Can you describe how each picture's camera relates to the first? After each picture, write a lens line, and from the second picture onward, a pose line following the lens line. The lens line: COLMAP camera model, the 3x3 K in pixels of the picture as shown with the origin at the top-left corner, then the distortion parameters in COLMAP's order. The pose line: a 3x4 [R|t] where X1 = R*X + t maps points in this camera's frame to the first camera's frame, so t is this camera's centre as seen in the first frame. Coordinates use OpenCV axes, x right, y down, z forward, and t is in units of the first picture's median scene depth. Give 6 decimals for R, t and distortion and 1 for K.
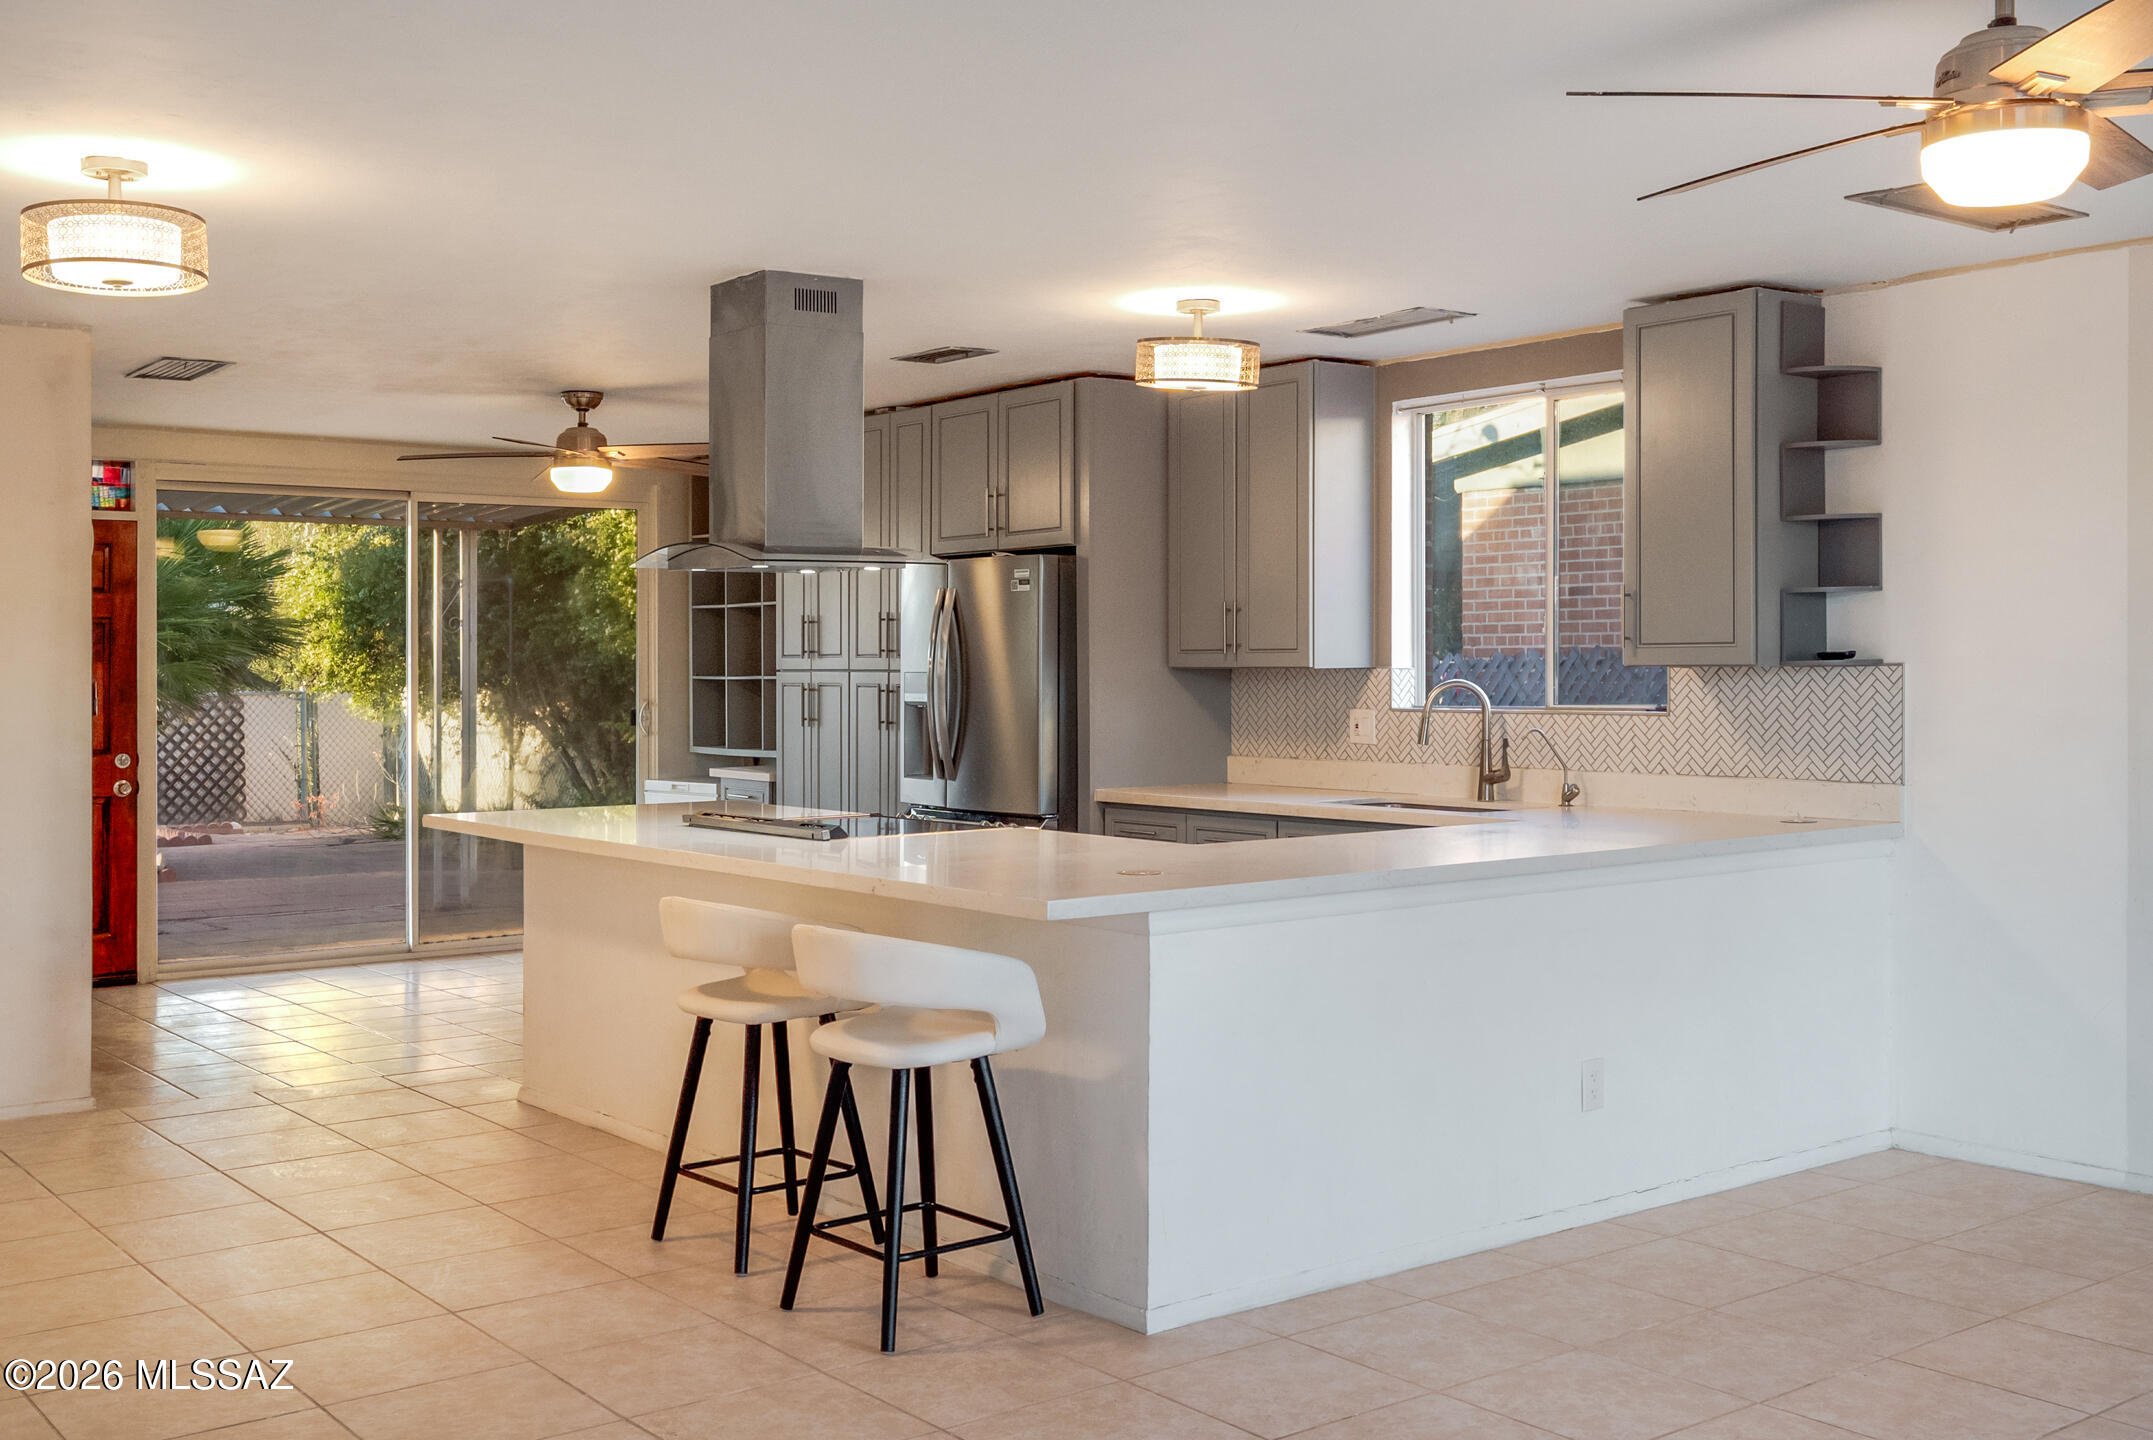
lens RADIAL K [[2231.6, 0, 1077.5], [0, 2231.6, 698.8], [0, 0, 1]] dist [0.019867, 0.000000]
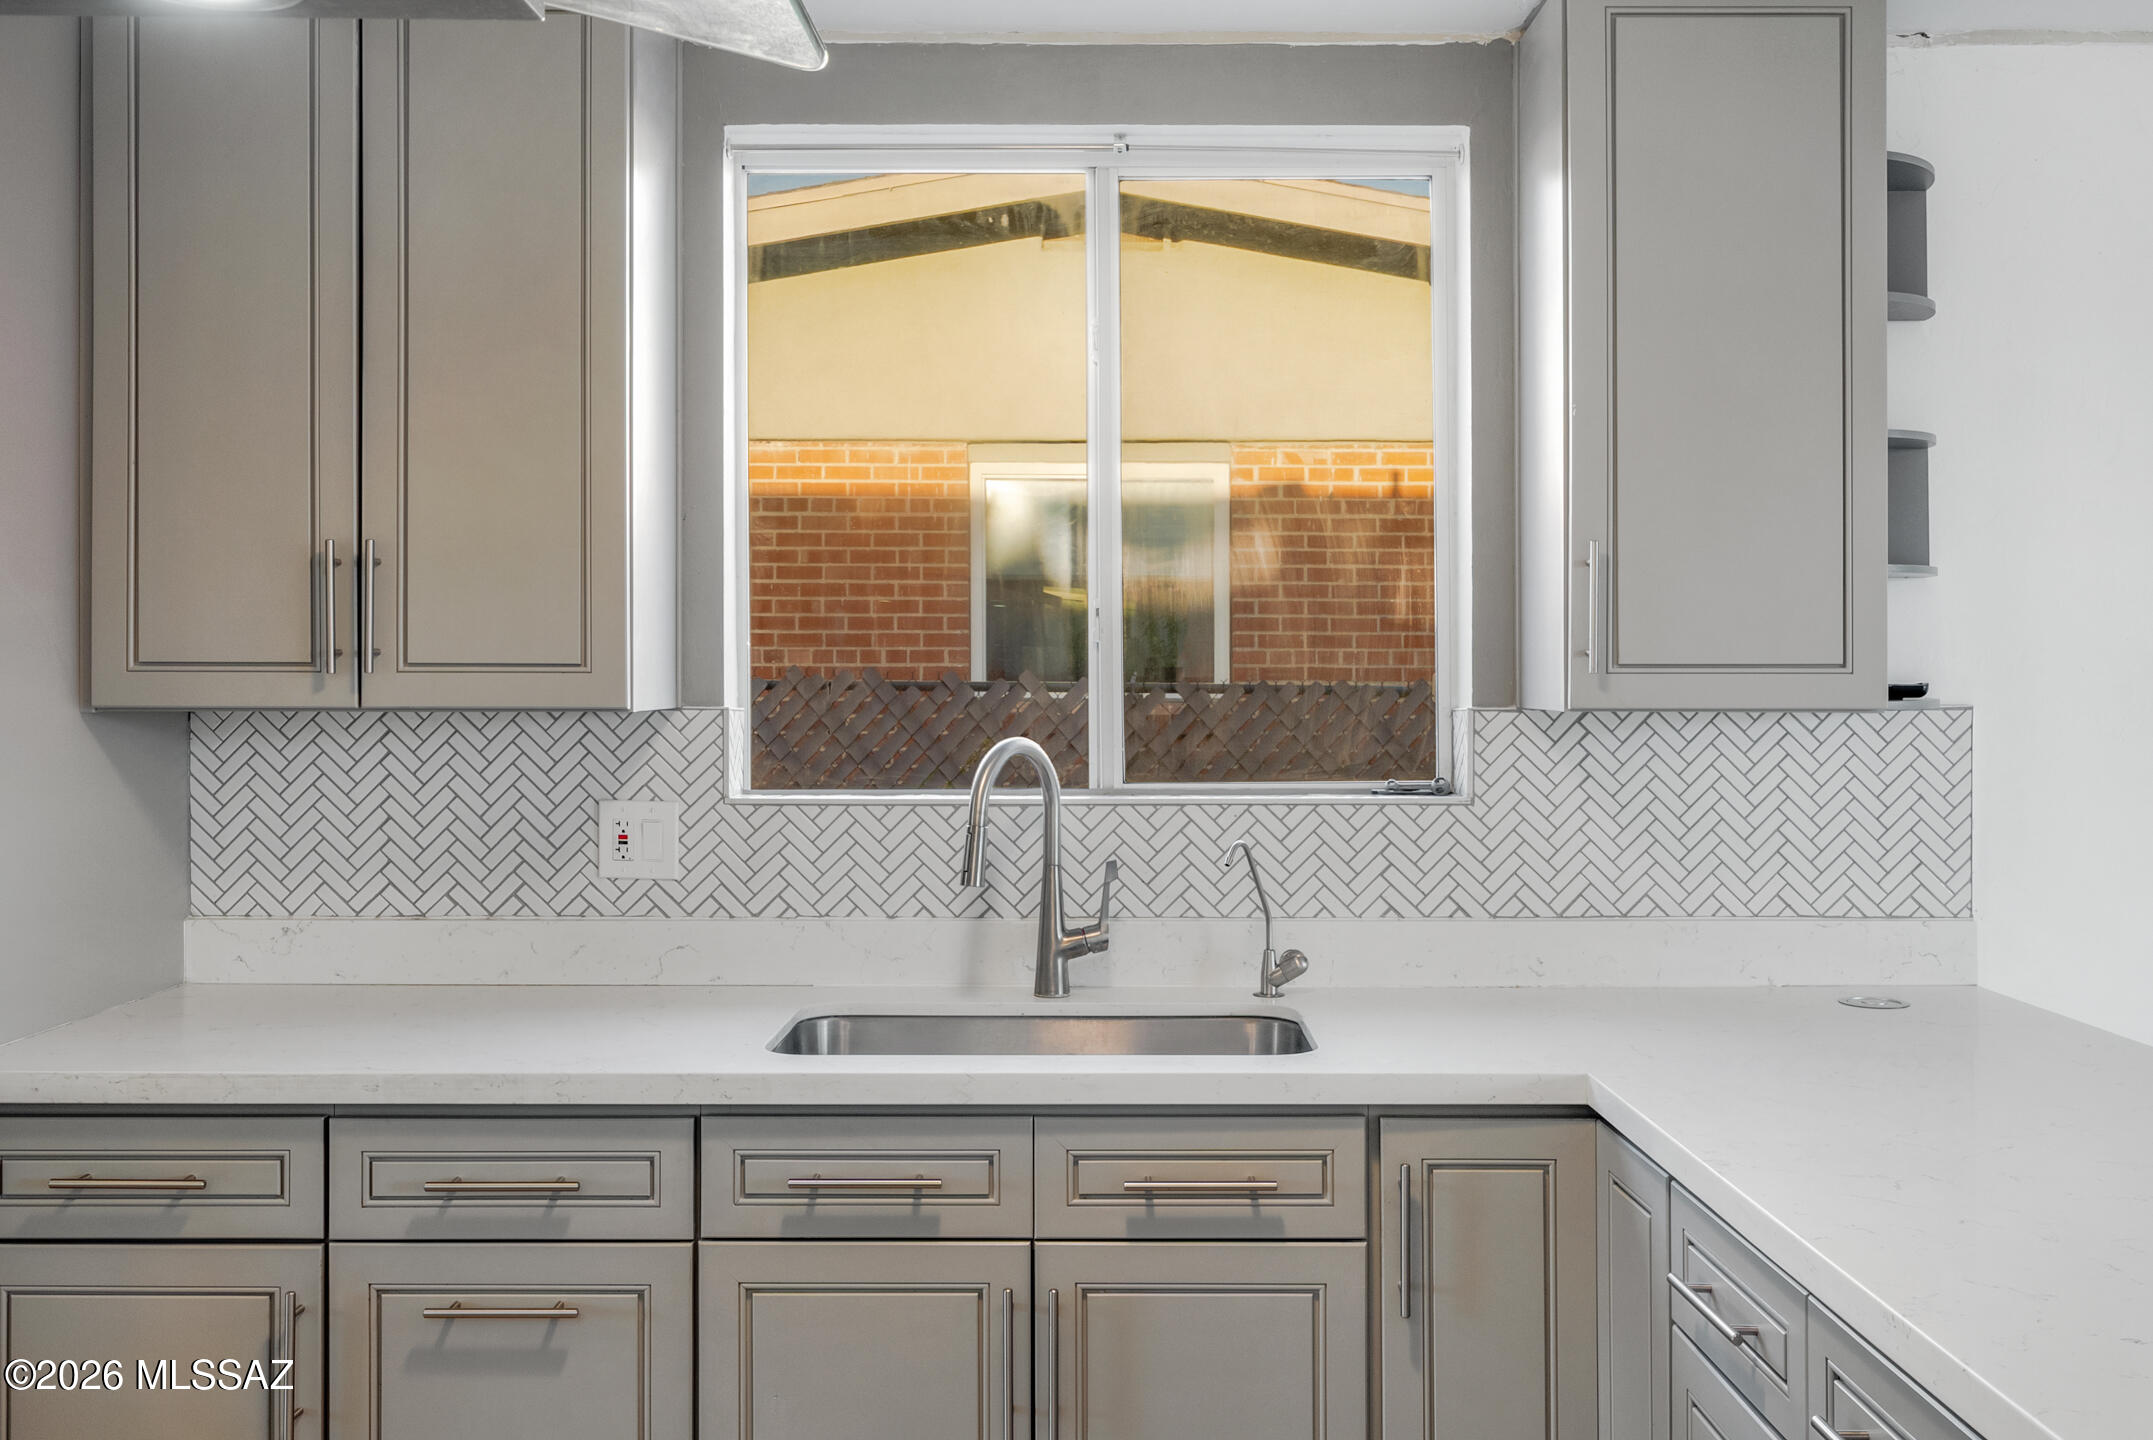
lens RADIAL K [[1561.0, 0, 1075.9], [0, 1561.0, 674.9], [0, 0, 1]] dist [0.009665, 0.001914]
pose [[0.597735, 0.009465, 0.801638, -0.045296], [0.006833, 0.999834, -0.016900, -0.009491], [-0.801664, 0.015580, 0.597571, 0.481002]]
